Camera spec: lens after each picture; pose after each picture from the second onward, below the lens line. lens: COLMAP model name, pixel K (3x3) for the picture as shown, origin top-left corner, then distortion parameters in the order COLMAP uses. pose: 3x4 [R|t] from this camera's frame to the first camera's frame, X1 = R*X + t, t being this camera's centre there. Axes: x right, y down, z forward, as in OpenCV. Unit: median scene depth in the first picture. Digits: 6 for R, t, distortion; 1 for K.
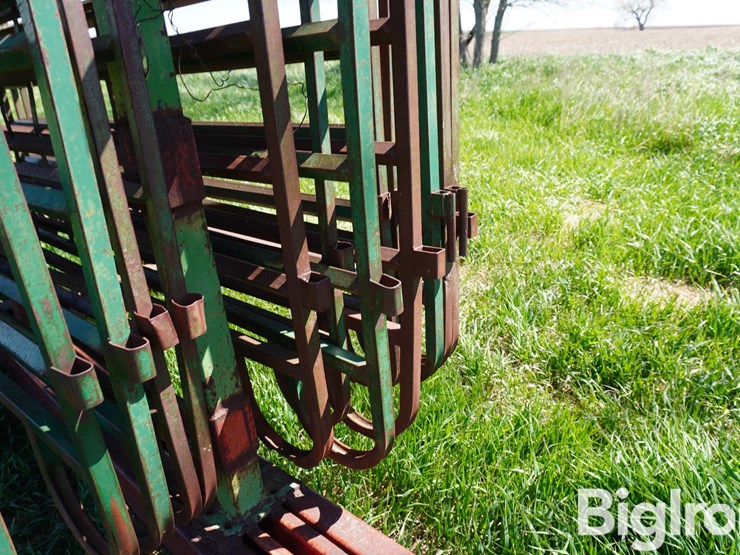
lens RADIAL K [[563.4, 0, 370.0], [0, 563.4, 277.5], [0, 0, 1]] dist [-0.050959, 0.045043]
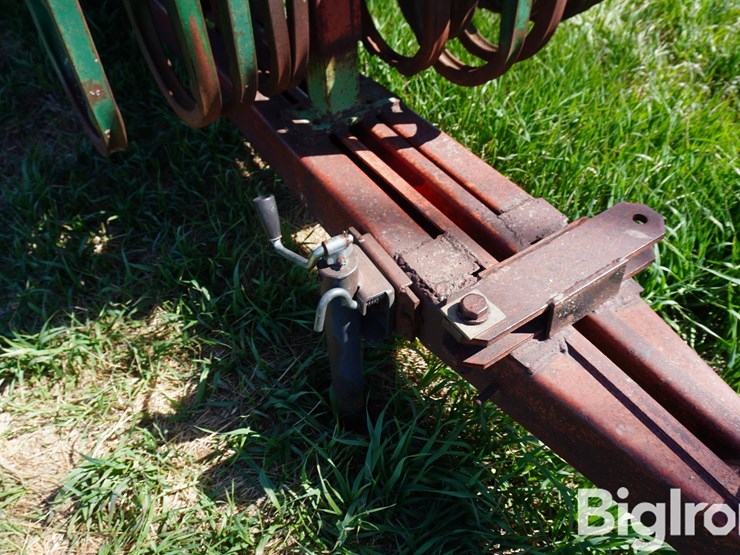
lens RADIAL K [[557.3, 0, 369.4], [0, 557.3, 283.8], [0, 0, 1]] dist [-0.021603, -0.000864]
pose [[0.965842, 0.228978, -0.121316, 0.004417], [-0.147270, 0.870249, 0.470083, 0.224043], [0.213214, -0.436160, 0.874245, 0.086404]]
